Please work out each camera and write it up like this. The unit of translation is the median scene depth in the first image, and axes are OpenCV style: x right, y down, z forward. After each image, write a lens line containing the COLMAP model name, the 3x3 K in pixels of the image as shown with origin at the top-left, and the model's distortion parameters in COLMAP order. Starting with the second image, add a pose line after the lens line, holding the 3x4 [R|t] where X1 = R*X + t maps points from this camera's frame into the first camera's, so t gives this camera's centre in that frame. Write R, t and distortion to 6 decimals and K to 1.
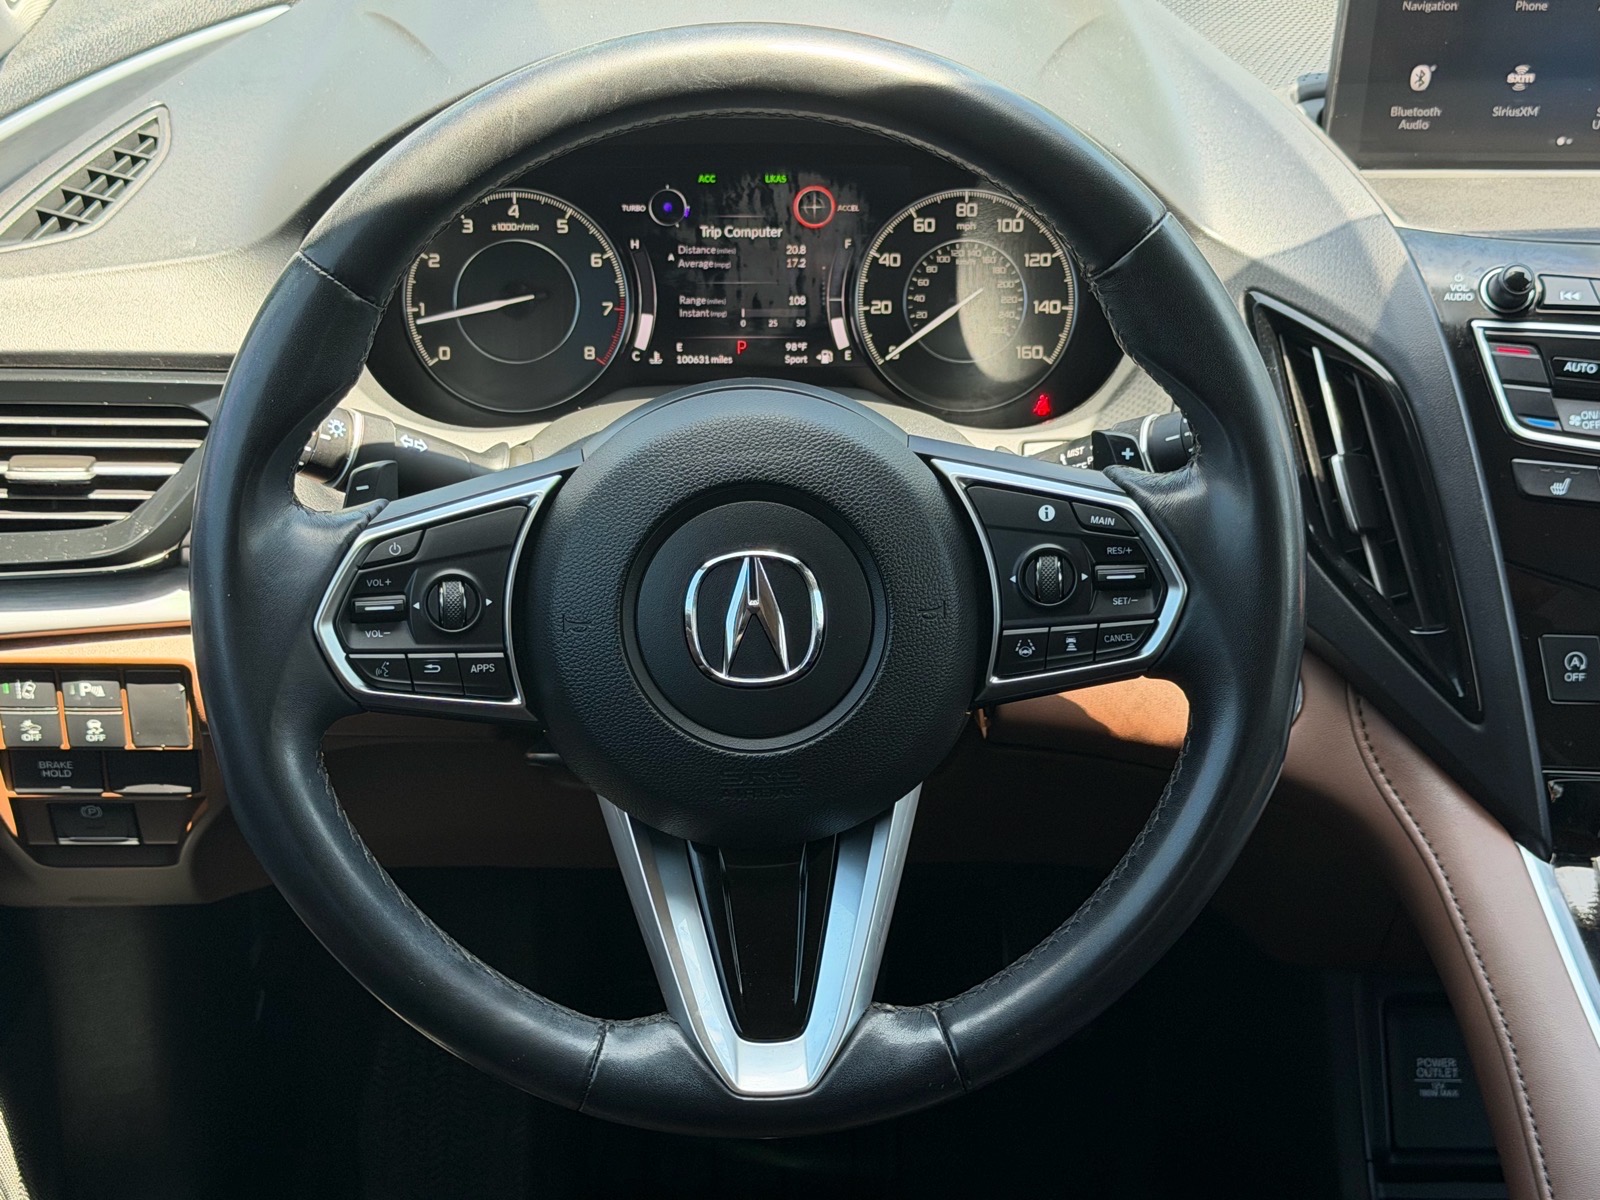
lens RADIAL K [[2718.9, 0, 798.2], [0, 2718.9, 619.4], [0, 0, 1]] dist [0.174945, -0.201371]
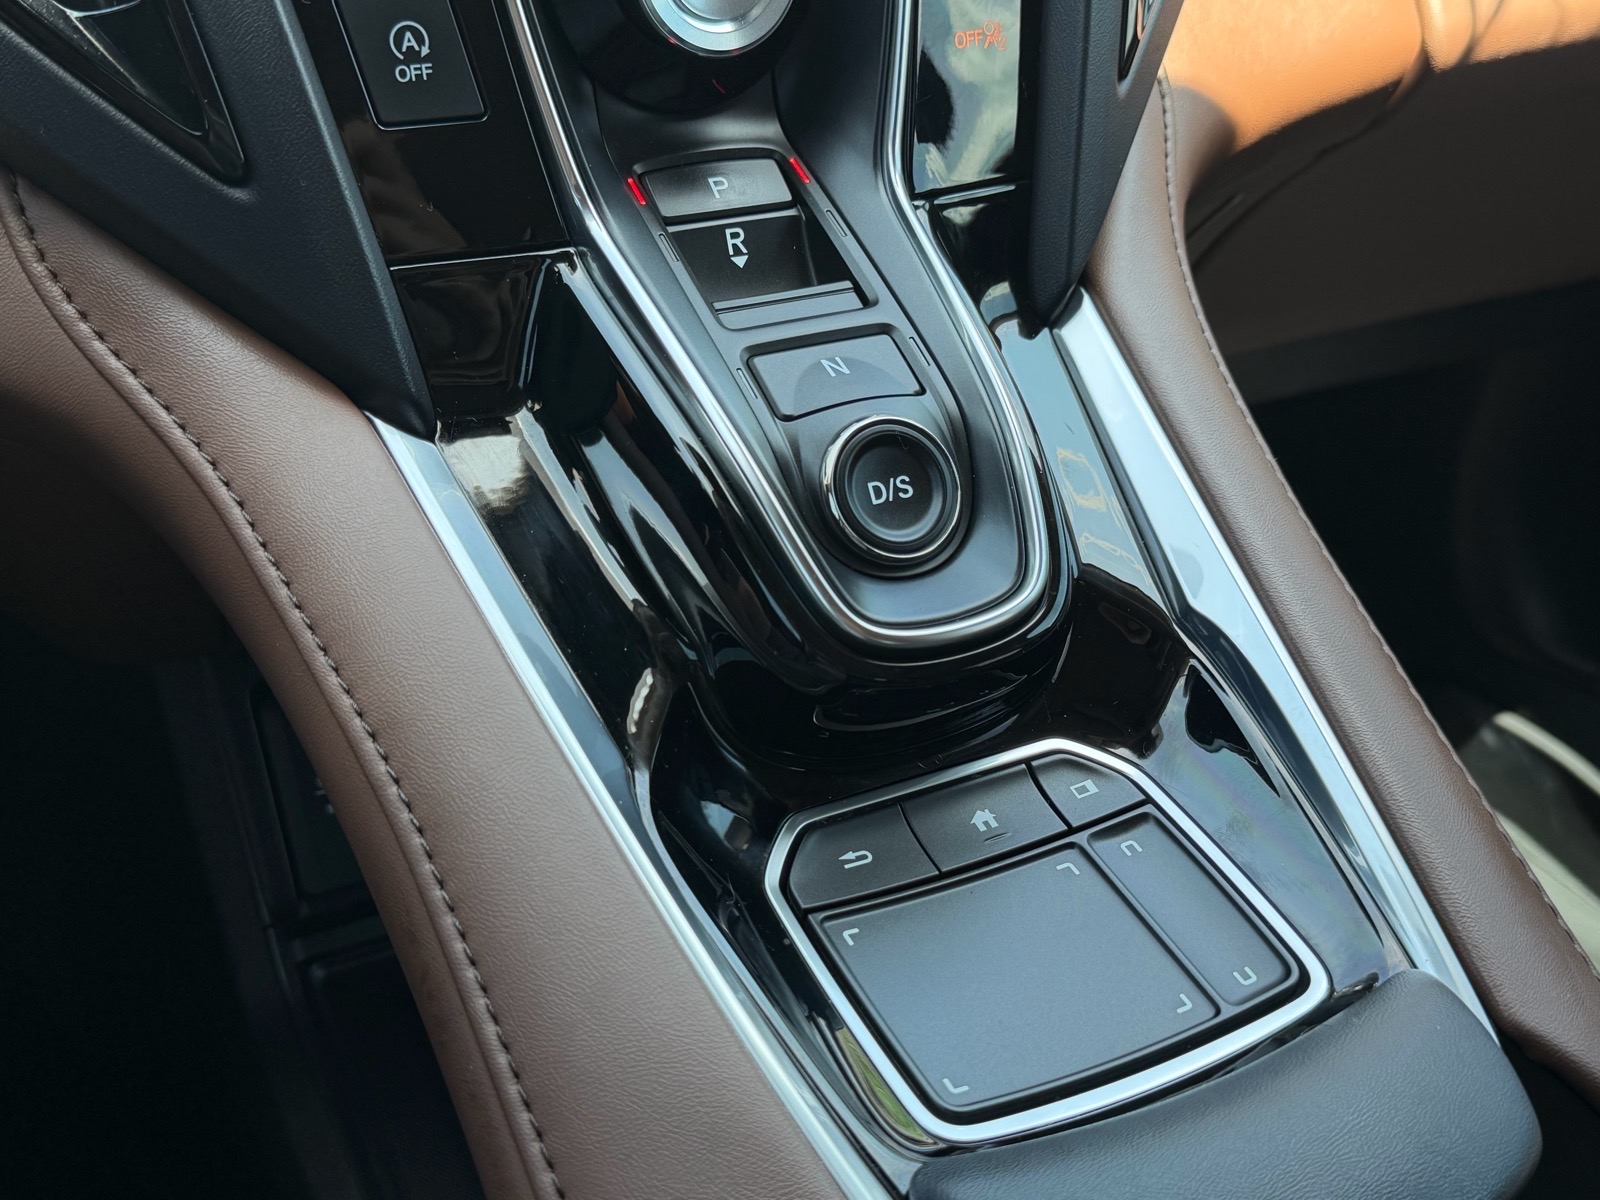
lens RADIAL K [[1800.0, 0, 800.0], [0, 1800.0, 600.0], [0, 0, 1]] dist [0.208849, -0.561497]
pose [[0.892004, -0.207812, 0.401427, 0.218173], [0.141184, 0.971713, 0.189316, 0.071673], [-0.429414, -0.112195, 0.896111, 0.753592]]
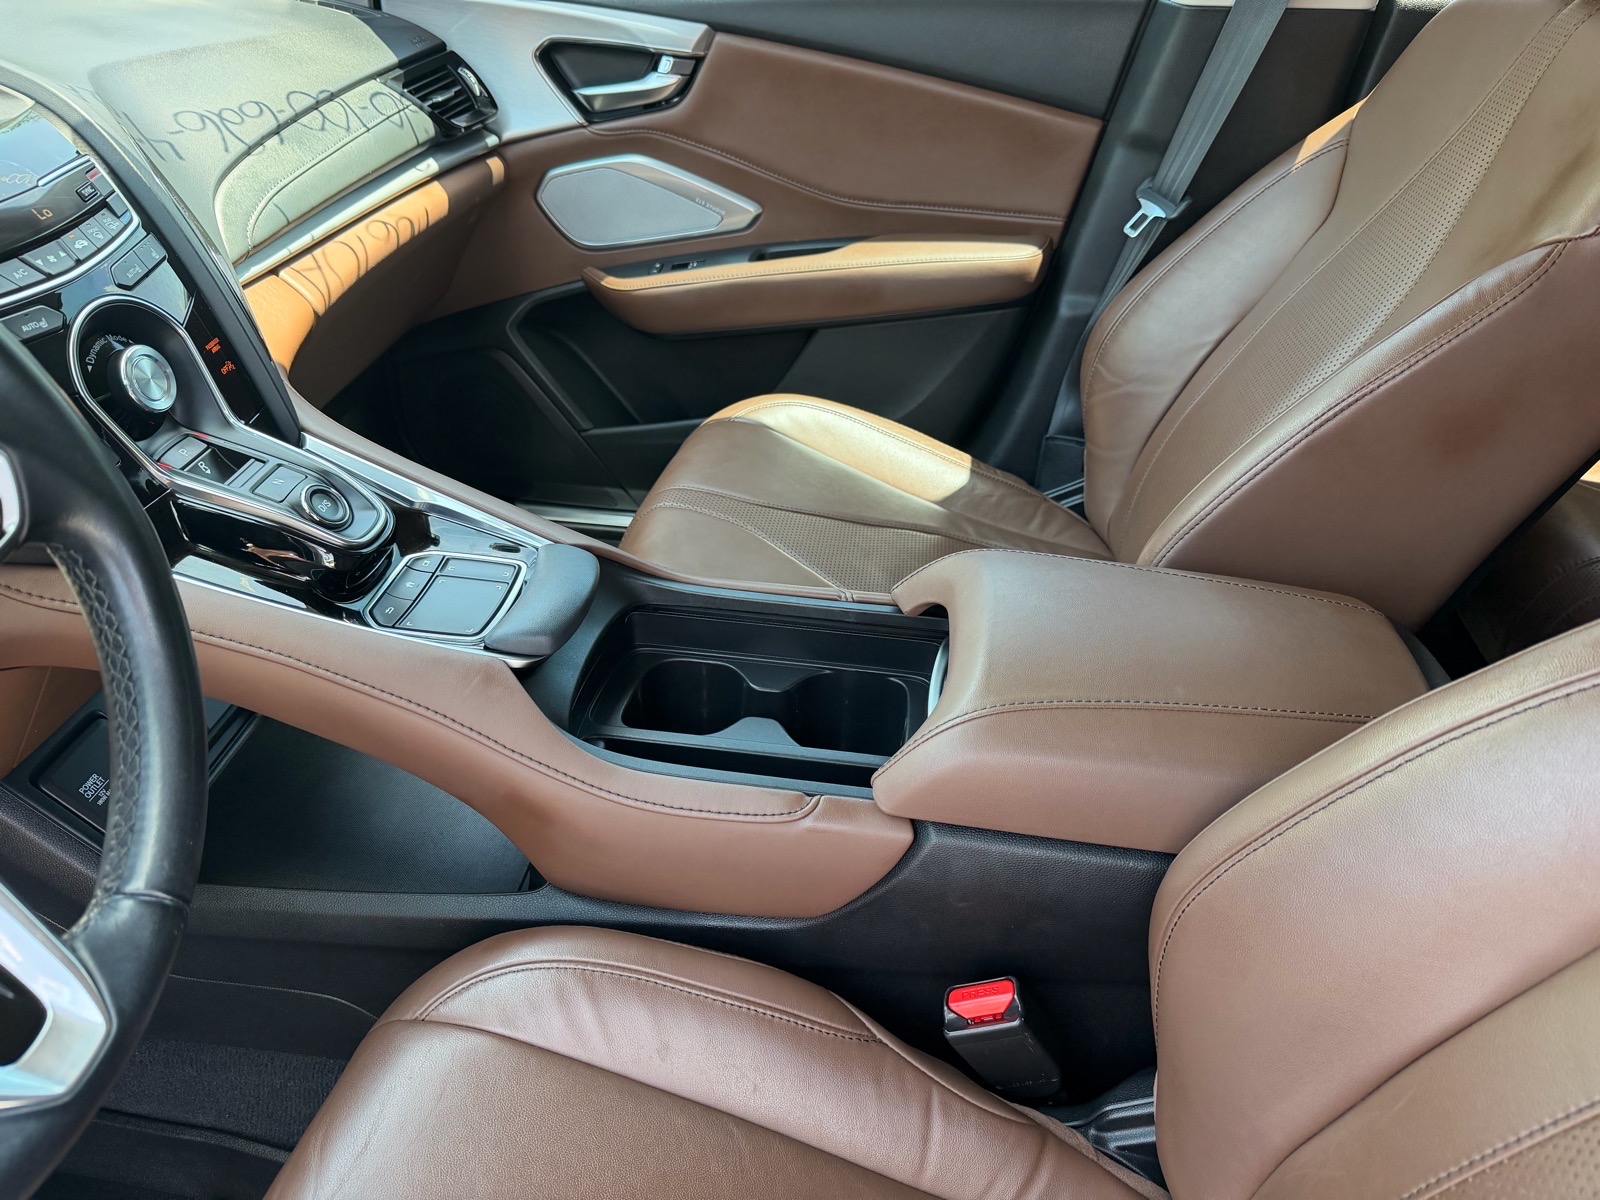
lens RADIAL K [[1139.0, 0, 800.0], [0, 1139.0, 600.0], [0, 0, 1]] dist [0.054749, -0.079053]
pose [[0.151007, -0.563246, 0.812374, -0.214045], [0.451153, 0.770488, 0.450343, -0.028684], [-0.879578, 0.298500, 0.370459, 0.557139]]
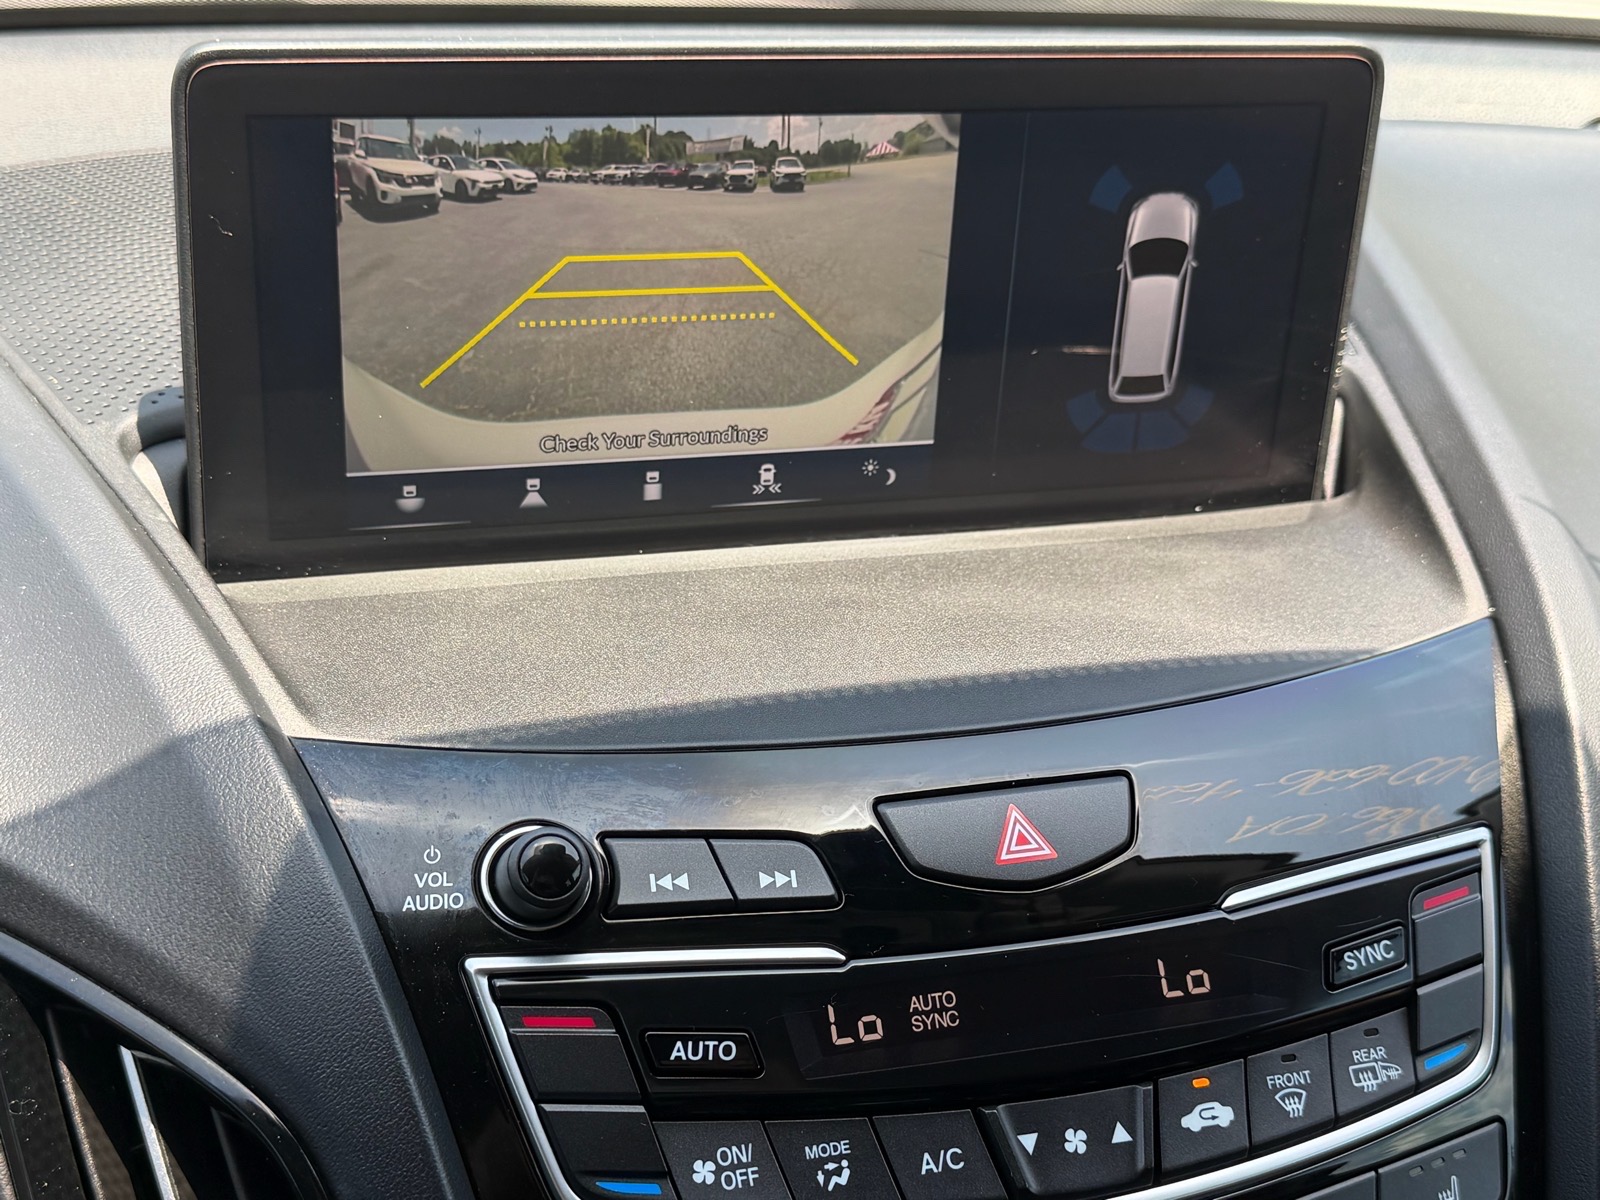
lens RADIAL K [[2189.9, 0, 799.5], [0, 2189.9, 627.4], [0, 0, 1]] dist [0.193992, -0.401537]
pose [[0.961117, -0.087496, 0.261914, 0.243549], [0.097047, 0.994997, -0.023729, -0.173400], [-0.258527, 0.048224, 0.964800, 0.746697]]
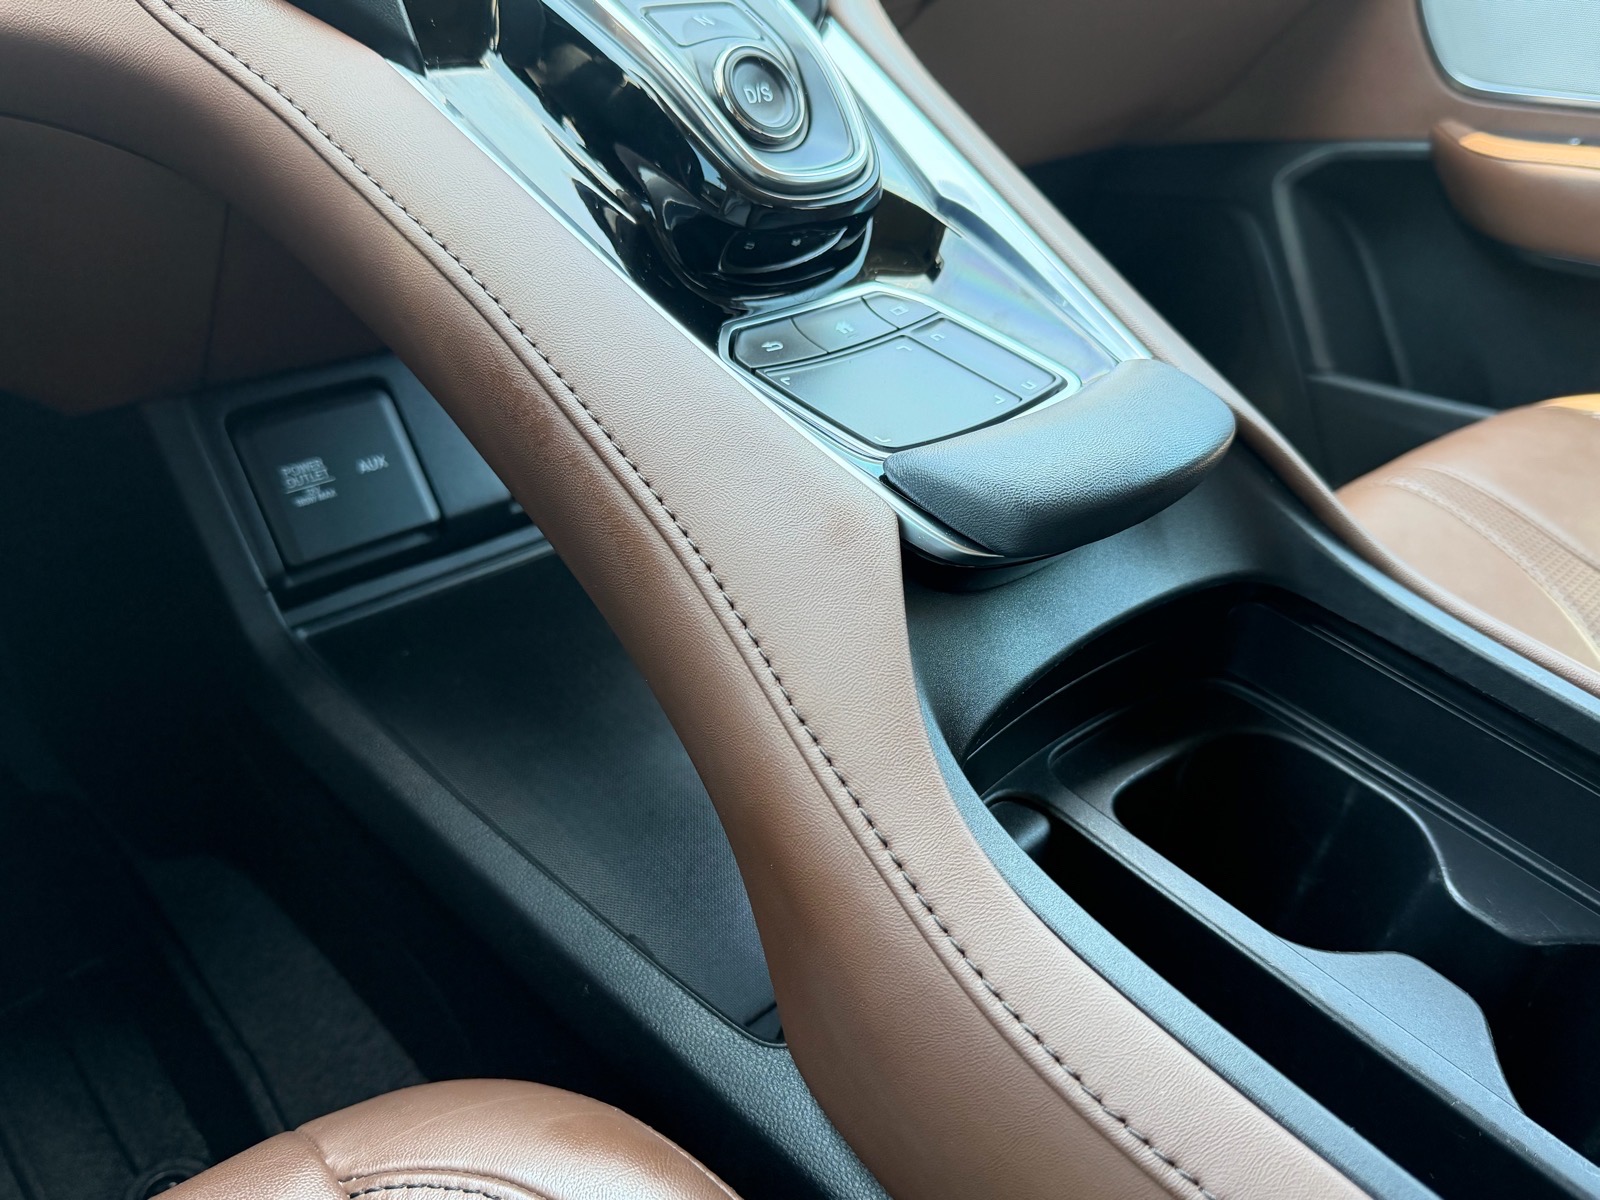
lens RADIAL K [[1284.1, 0, 800.0], [0, 1284.1, 600.0], [0, 0, 1]] dist [0.053398, -0.097429]
pose [[0.727921, -0.333122, 0.599301, 0.108857], [0.217236, 0.941067, 0.259234, 0.174644], [-0.650339, -0.058512, 0.757388, 0.773937]]
